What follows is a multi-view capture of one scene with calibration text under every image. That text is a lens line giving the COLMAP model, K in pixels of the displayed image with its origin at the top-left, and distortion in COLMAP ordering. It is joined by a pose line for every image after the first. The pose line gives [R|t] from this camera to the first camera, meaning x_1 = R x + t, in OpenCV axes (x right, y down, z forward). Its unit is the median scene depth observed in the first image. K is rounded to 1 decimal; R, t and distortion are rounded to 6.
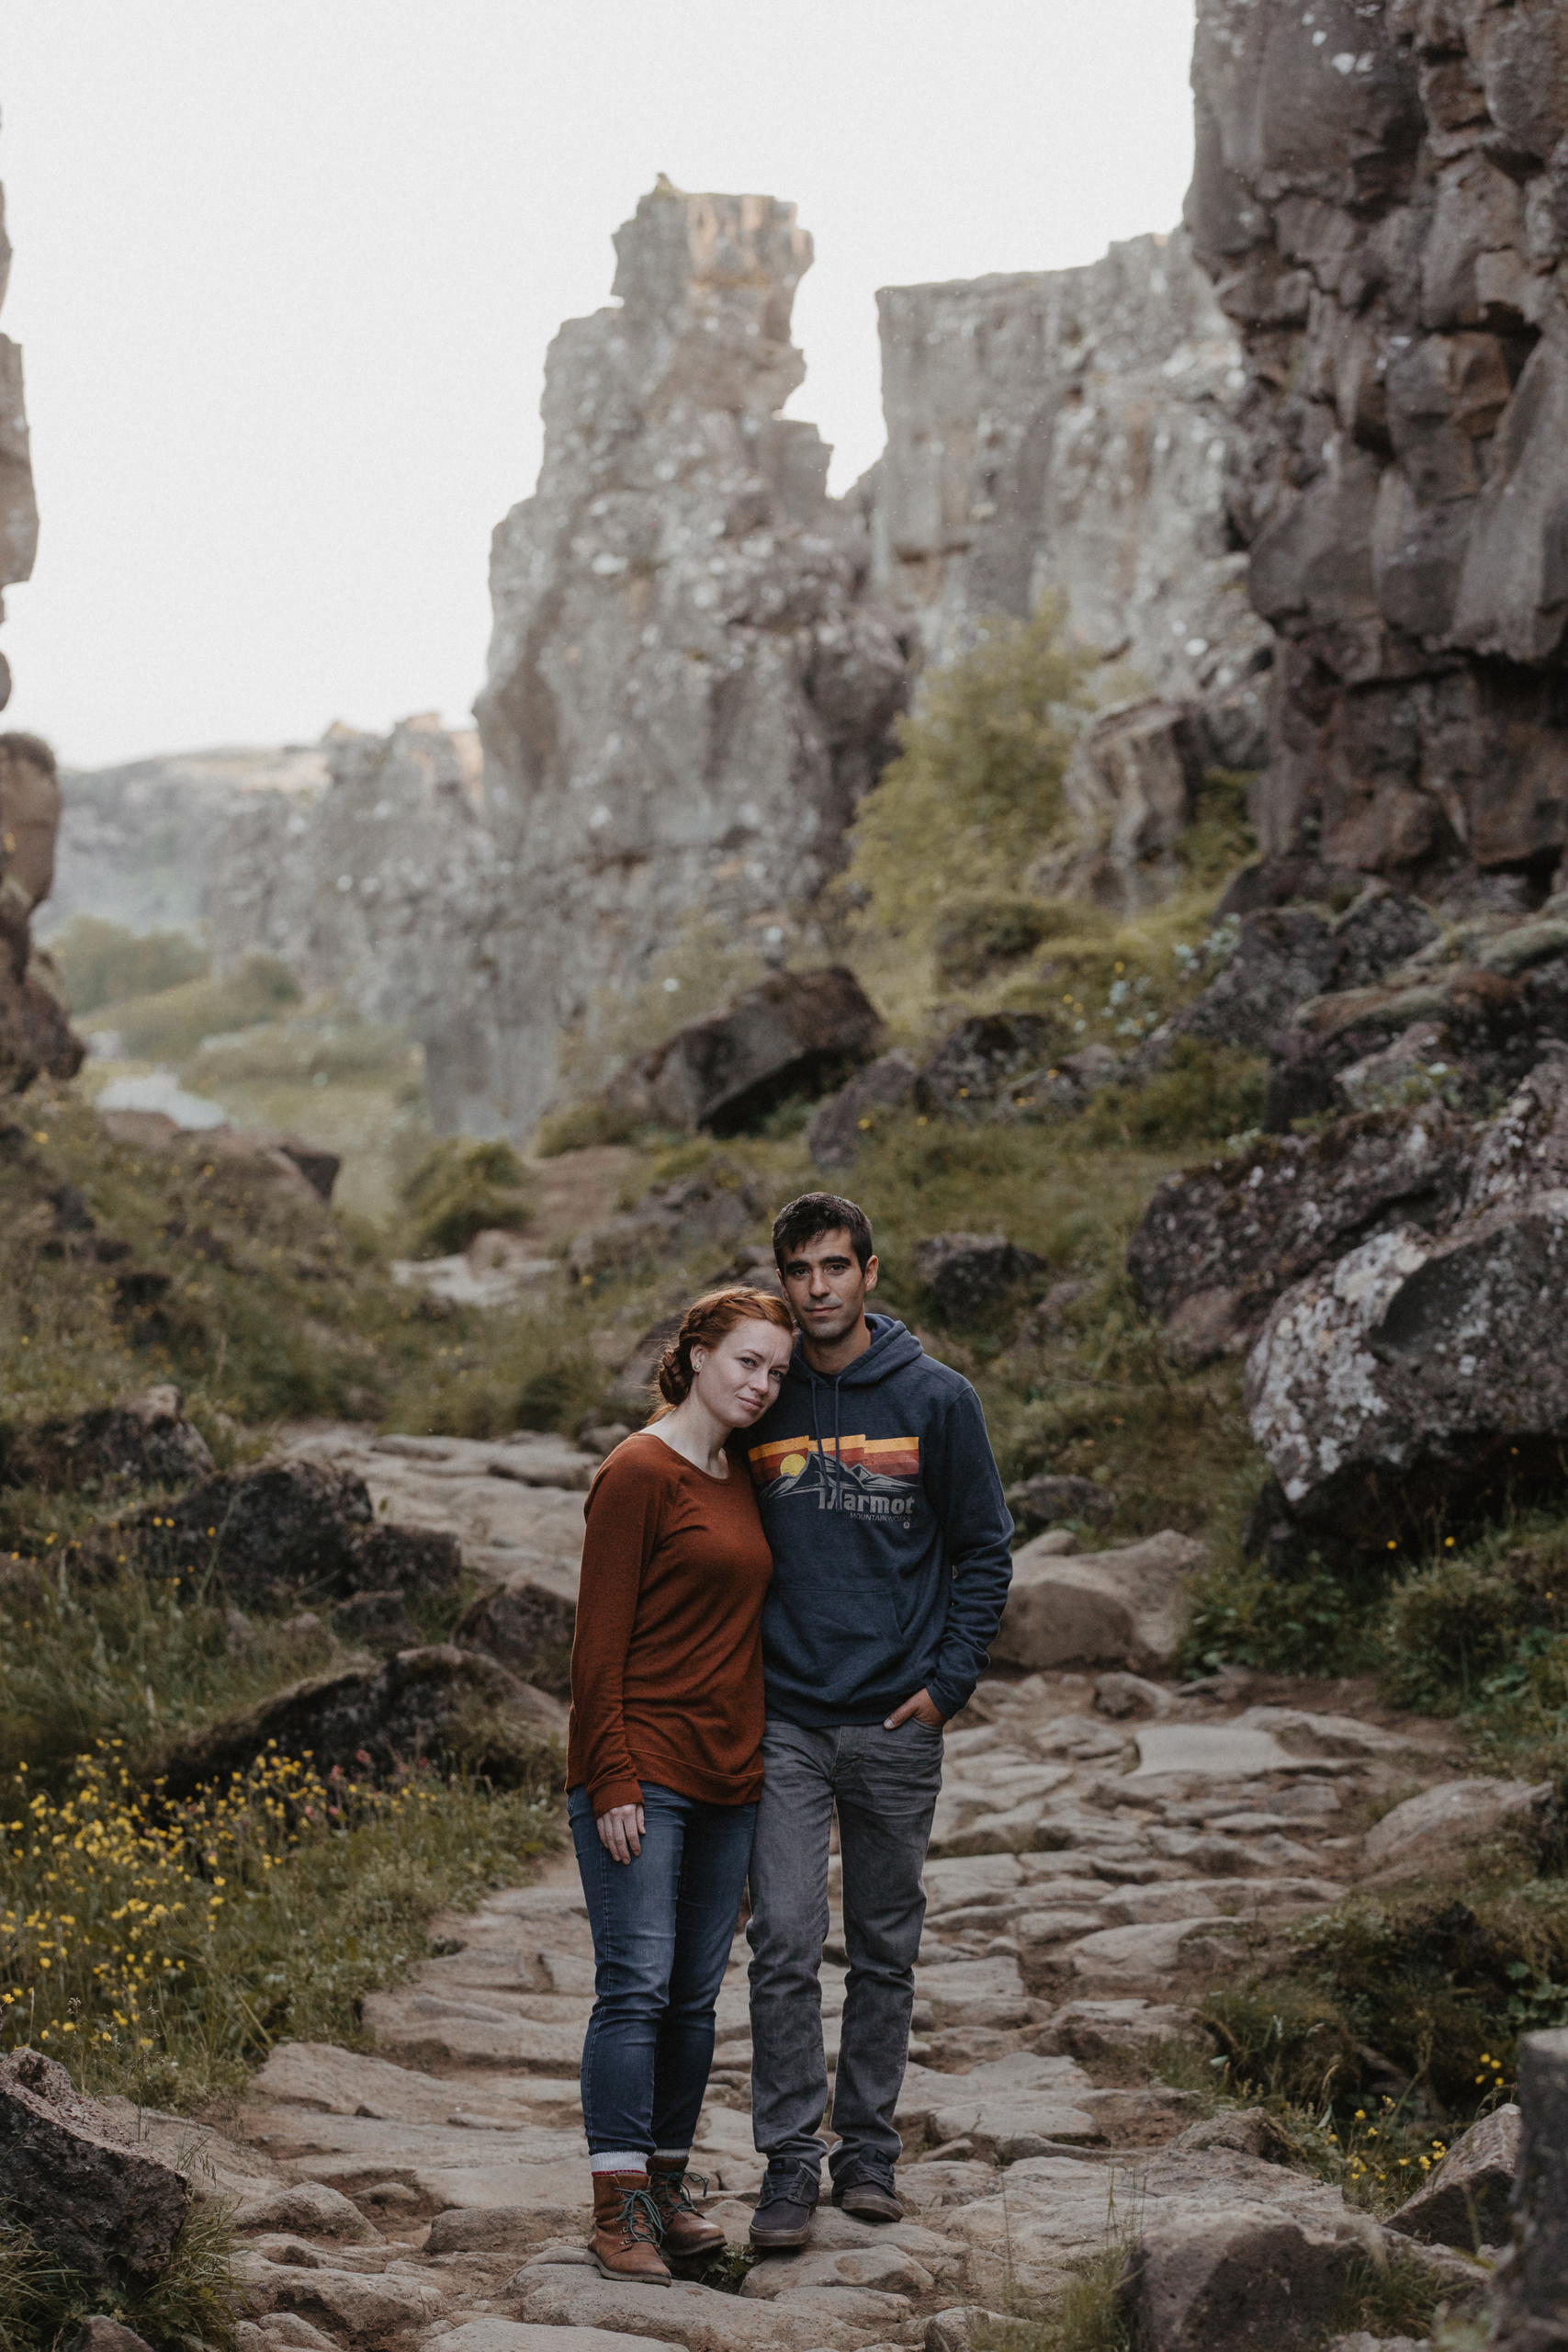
lens RADIAL K [[9421.0, 0, 778.8], [0, 9421.0, 1207.2], [0, 0, 1]] dist [0.145755, 0.337910]
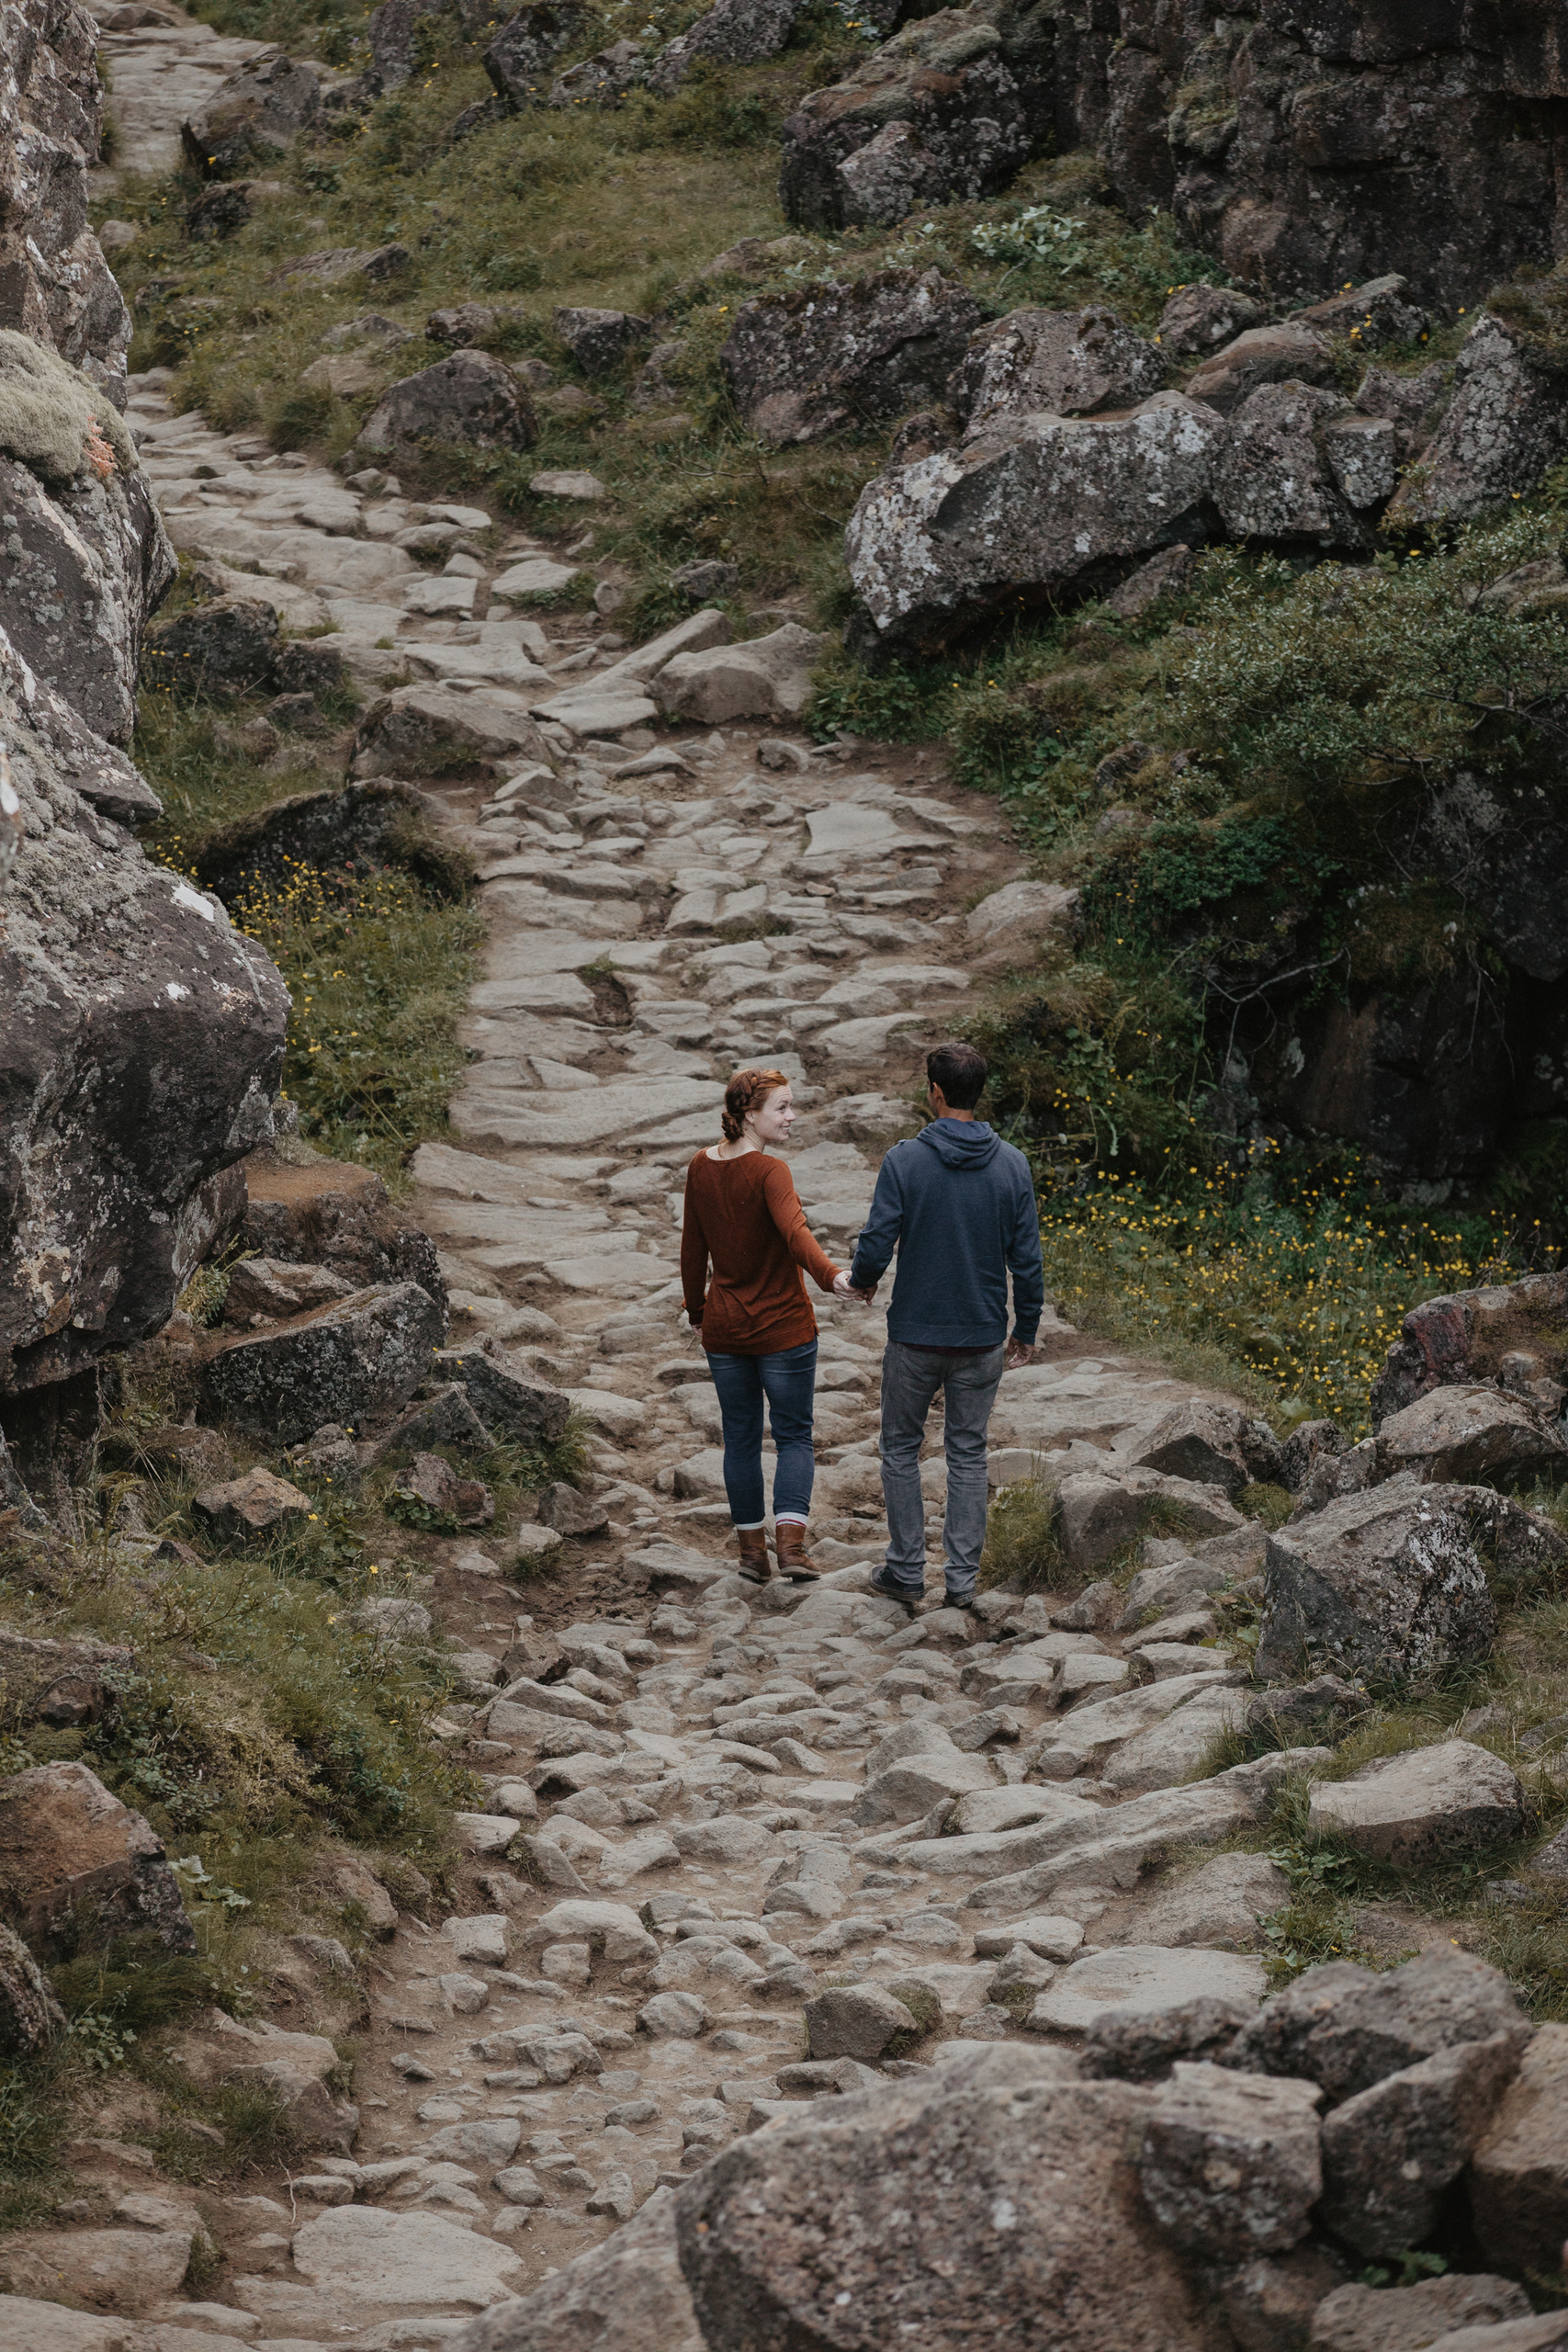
lens RADIAL K [[9588.4, 0, 784.0], [0, 9588.4, 1176.0], [0, 0, 1]] dist [0.516452, -1.695704]
pose [[0.995722, -0.037072, 0.084638, -0.098317], [0.019885, 0.980496, 0.195532, -0.187918], [-0.090236, -0.193013, 0.977038, -0.574458]]
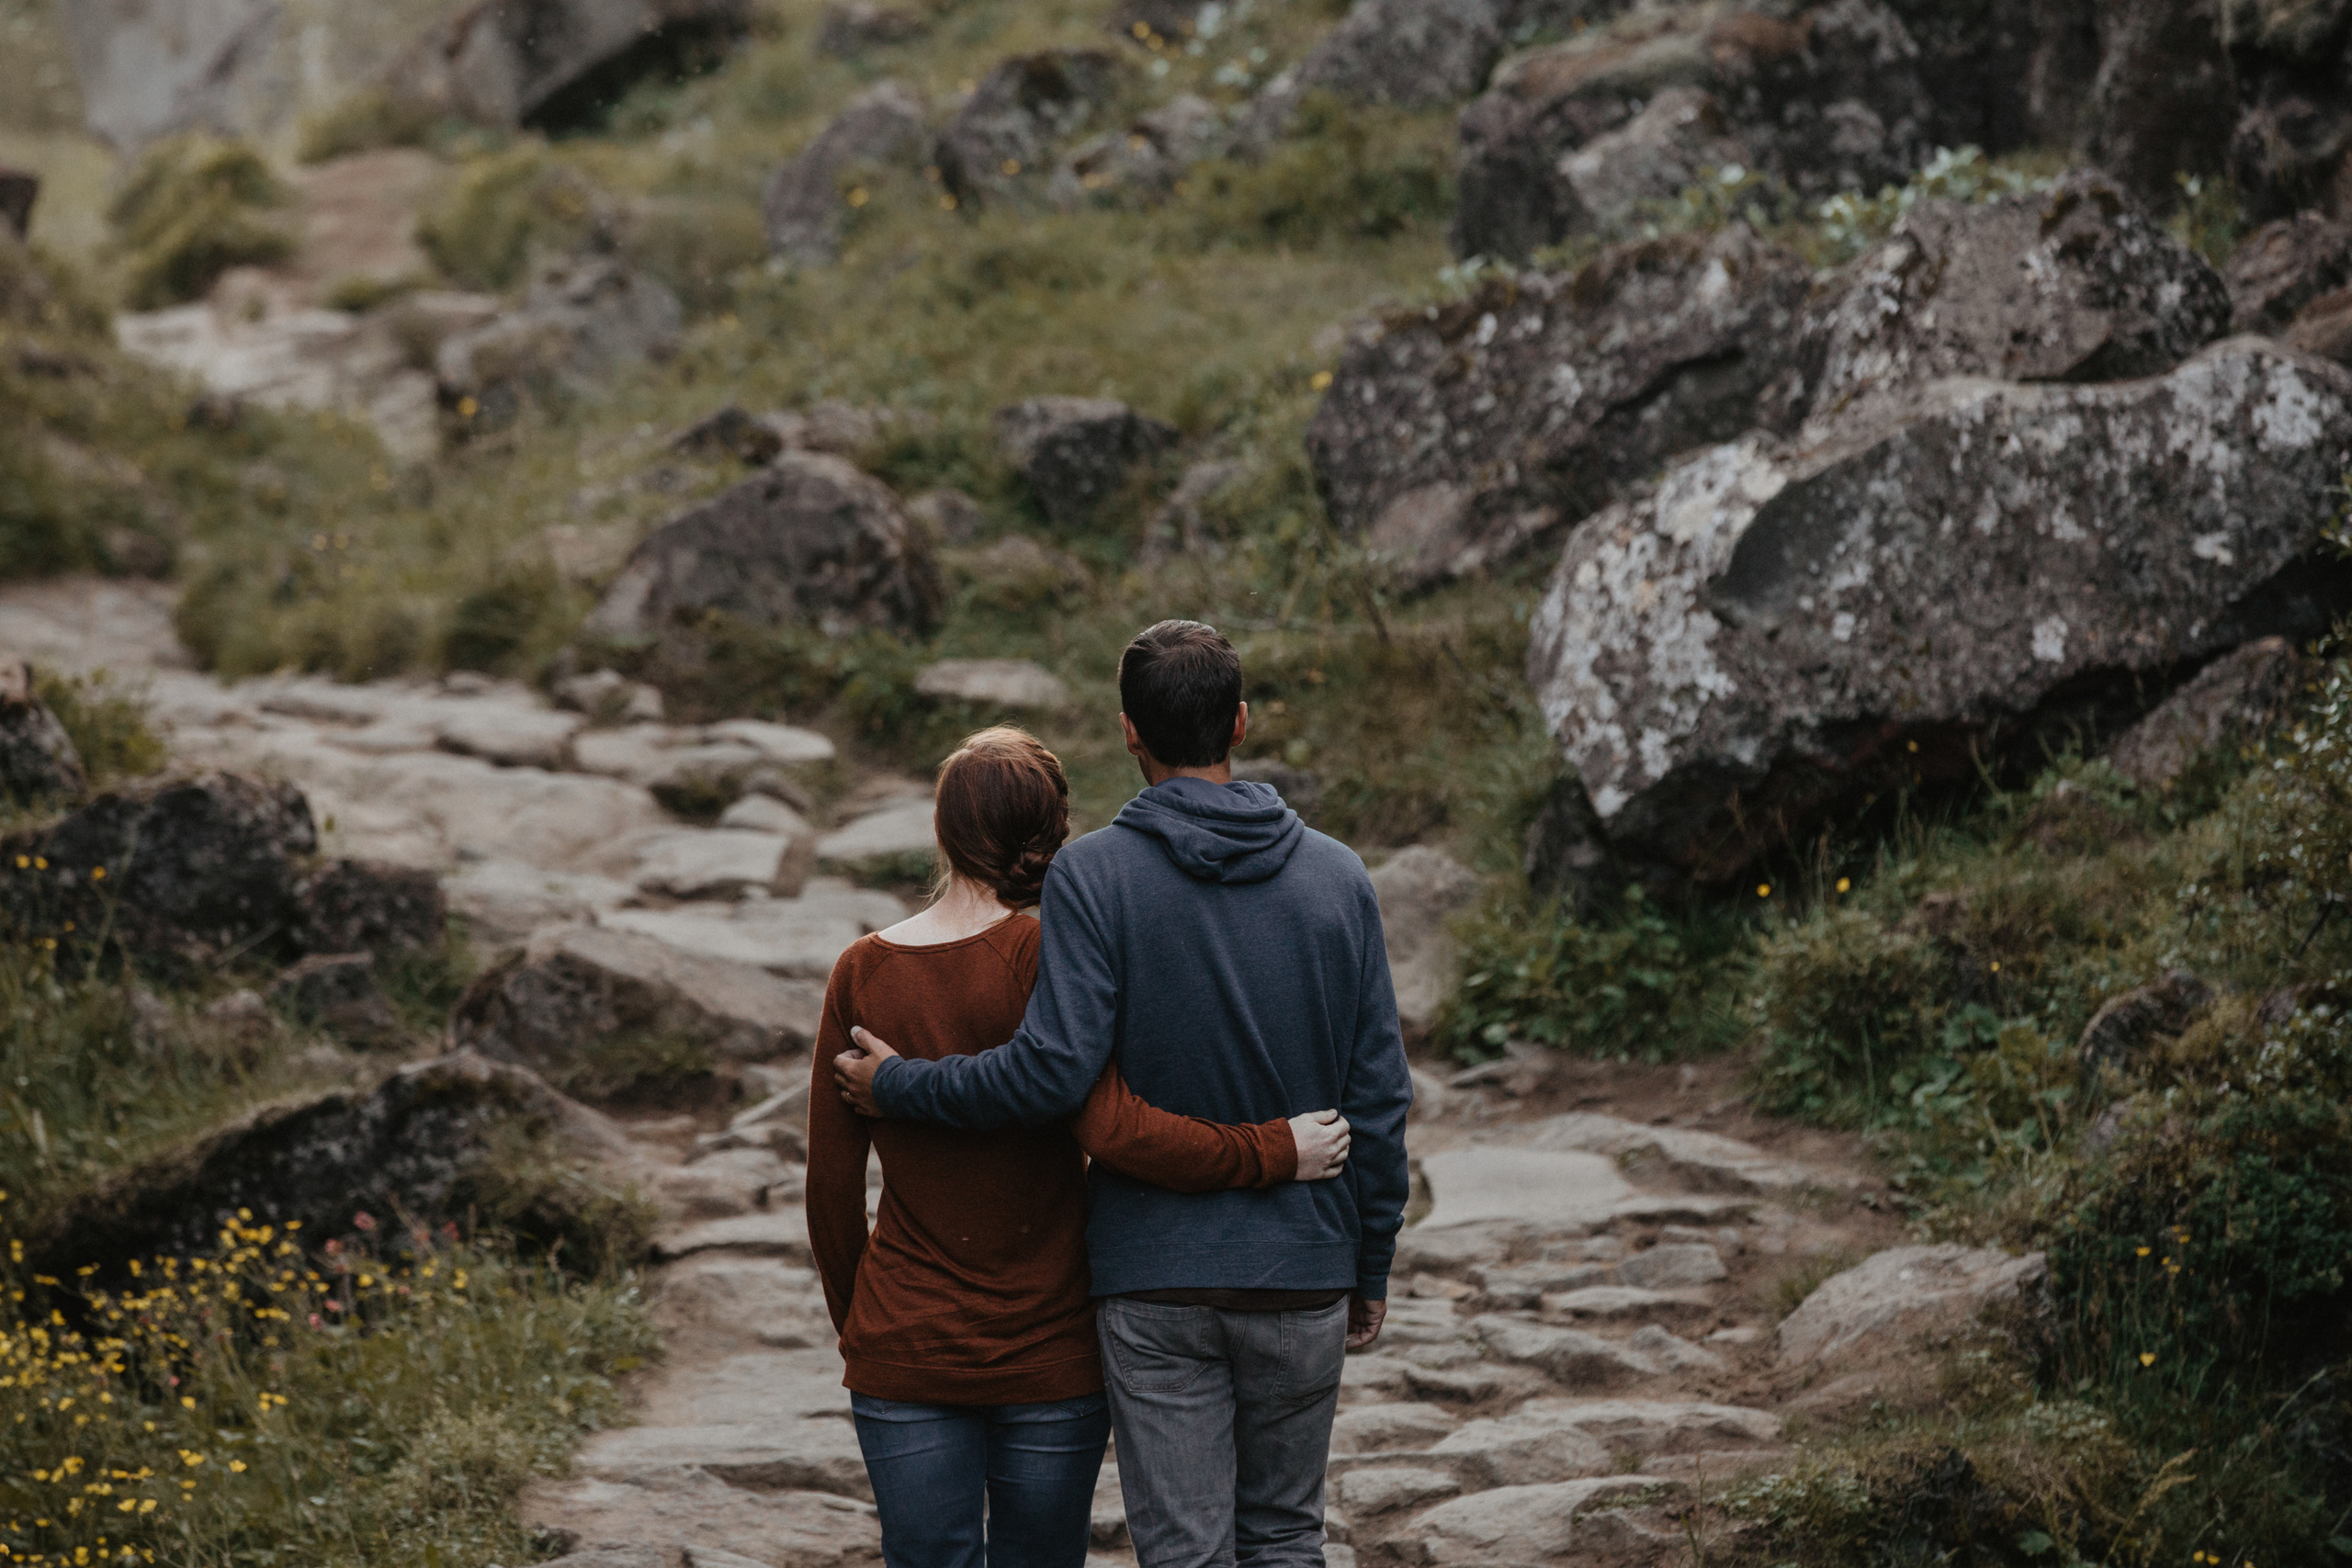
lens RADIAL K [[12401.2, 0, 1176.0], [0, 12401.2, 784.0], [0, 0, 1]] dist [1.169803, 4.288340]
pose [[0.998492, -0.013958, 0.053089, -0.028334], [0.011191, 0.998580, 0.052077, -0.020882], [-0.053740, -0.051404, 0.997231, 0.043821]]
